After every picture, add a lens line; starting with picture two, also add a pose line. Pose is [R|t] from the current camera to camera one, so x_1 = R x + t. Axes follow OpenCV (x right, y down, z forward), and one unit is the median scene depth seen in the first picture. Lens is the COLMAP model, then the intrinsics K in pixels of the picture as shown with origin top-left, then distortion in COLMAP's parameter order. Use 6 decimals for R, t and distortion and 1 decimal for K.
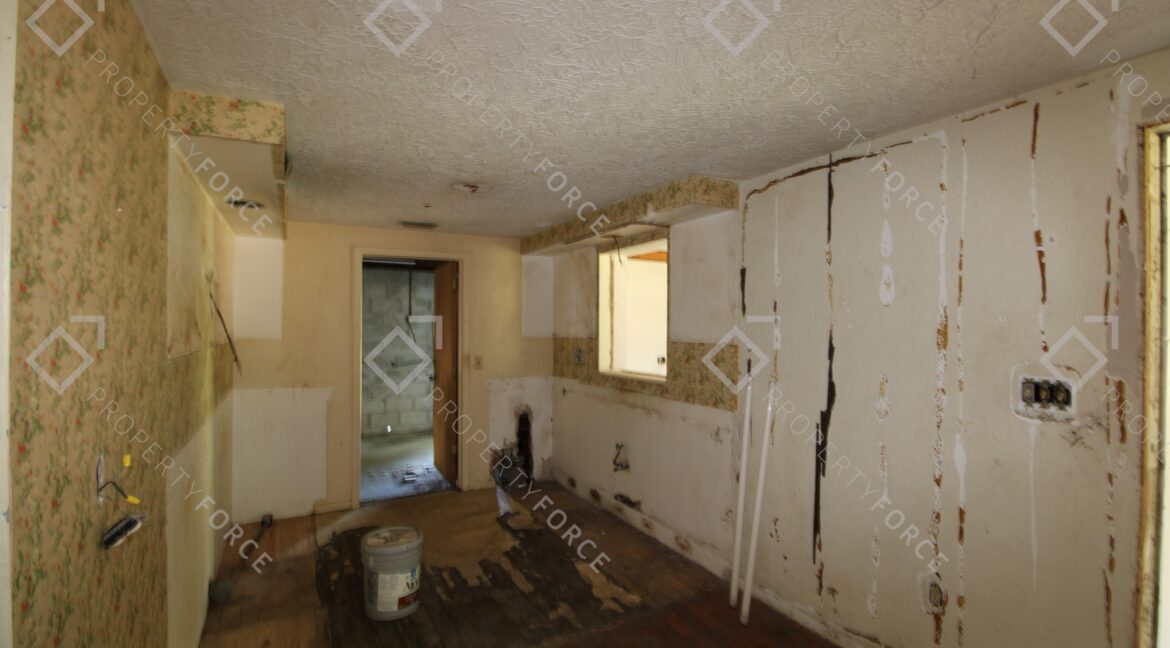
lens RADIAL K [[545.6, 0, 589.7], [0, 545.6, 326.5], [0, 0, 1]] dist [-0.002025, -0.011594]
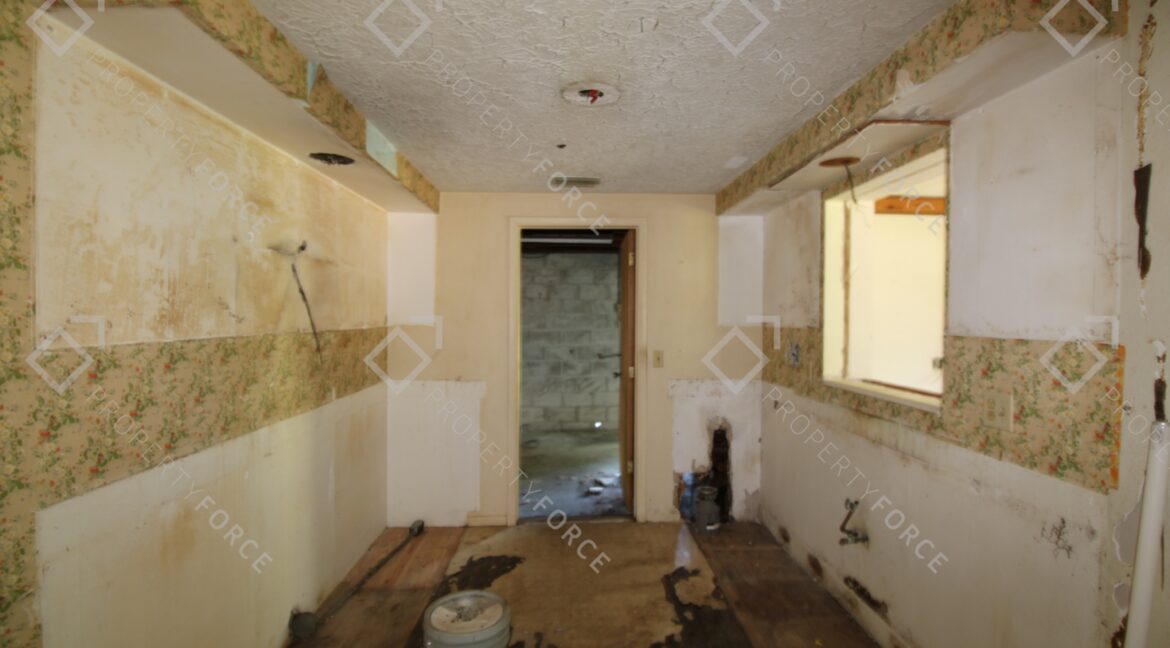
lens RADIAL K [[545.6, 0, 593.1], [0, 545.6, 326.1], [0, 0, 1]] dist [-0.002025, -0.011594]
pose [[0.901734, 0.007956, -0.432219, 0.055372], [-0.001188, 0.999872, 0.015928, 0.008988], [0.432291, -0.013849, 0.901628, 0.320876]]
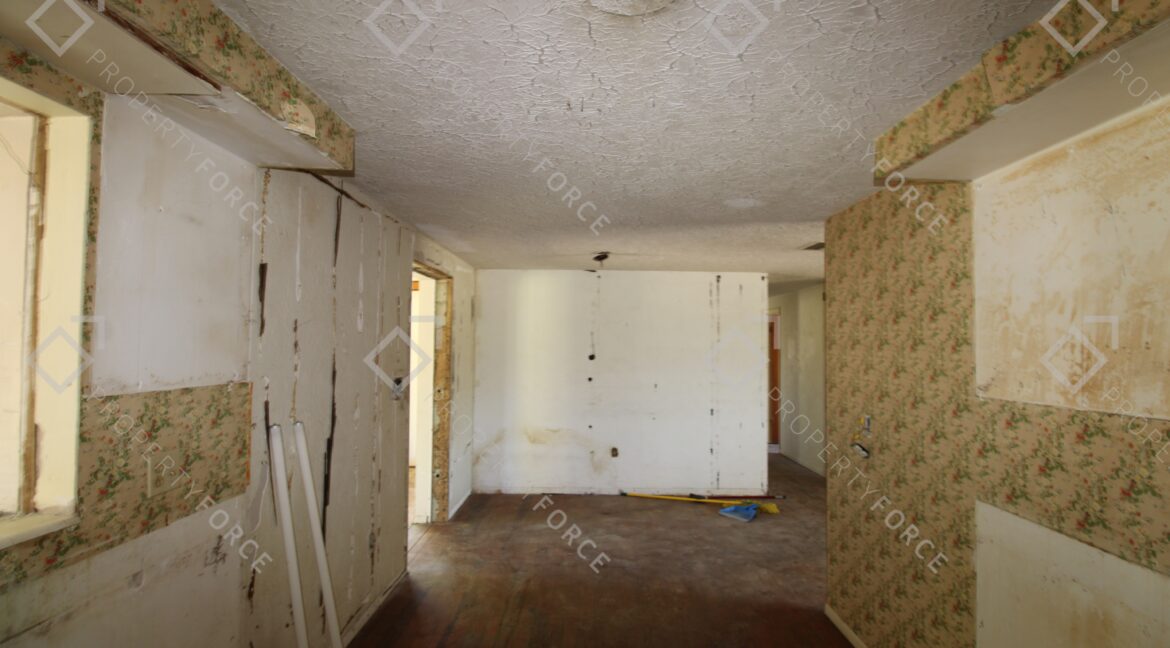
lens RADIAL K [[545.6, 0, 601.0], [0, 545.6, 324.5], [0, 0, 1]] dist [-0.002025, -0.011594]
pose [[-0.883774, 0.002078, 0.467909, -0.286248], [-0.016485, 0.999231, -0.035575, -0.012797], [-0.467623, -0.039154, -0.883060, 1.033109]]
